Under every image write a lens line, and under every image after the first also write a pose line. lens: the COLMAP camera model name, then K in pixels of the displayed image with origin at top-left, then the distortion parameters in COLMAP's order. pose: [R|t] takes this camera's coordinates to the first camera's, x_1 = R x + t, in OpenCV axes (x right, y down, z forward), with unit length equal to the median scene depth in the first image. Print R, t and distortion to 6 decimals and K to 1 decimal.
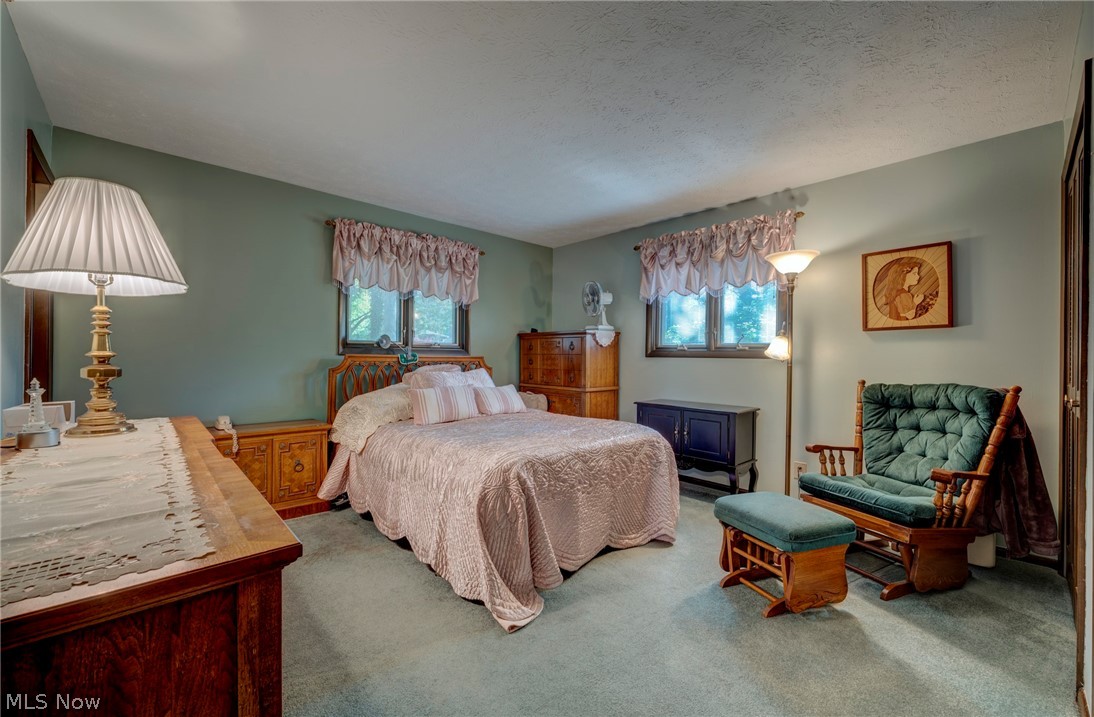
lens RADIAL K [[441.9, 0, 549.7], [0, 441.9, 358.7], [0, 0, 1]] dist [0.004220, -0.001580]
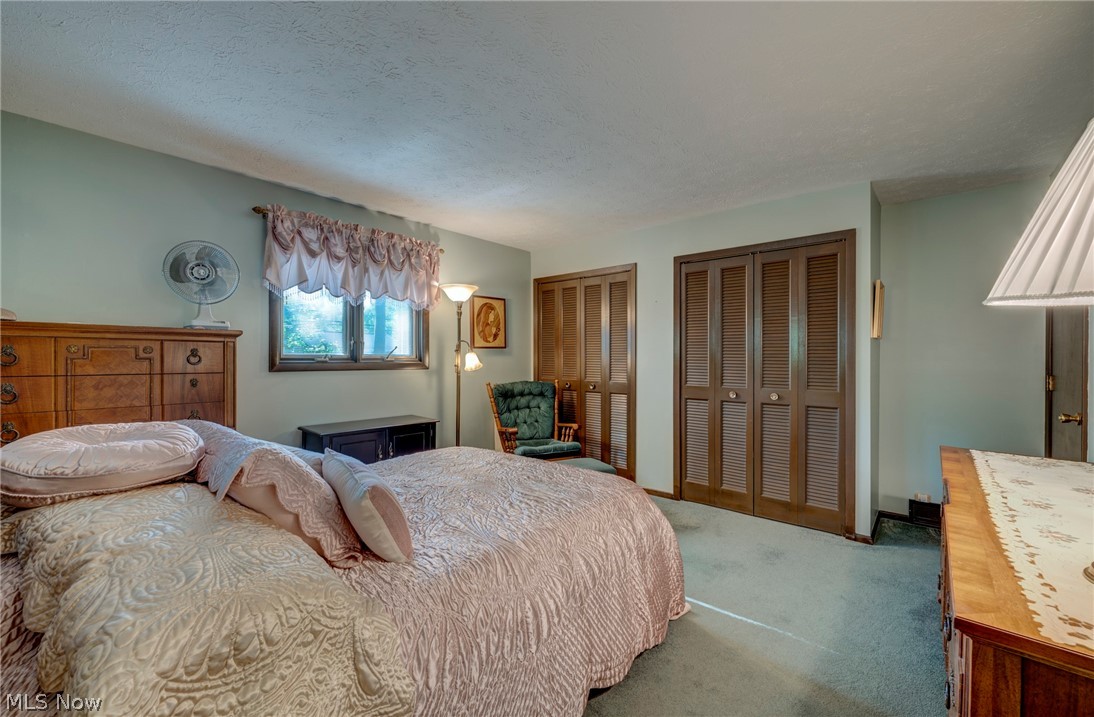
lens RADIAL K [[441.9, 0, 548.9], [0, 441.9, 357.2], [0, 0, 1]] dist [0.004220, -0.001580]
pose [[-0.102270, -0.013131, 0.994670, -0.784252], [-0.005567, 0.999905, 0.012628, -0.055869], [-0.994741, -0.004246, -0.102333, 0.942232]]
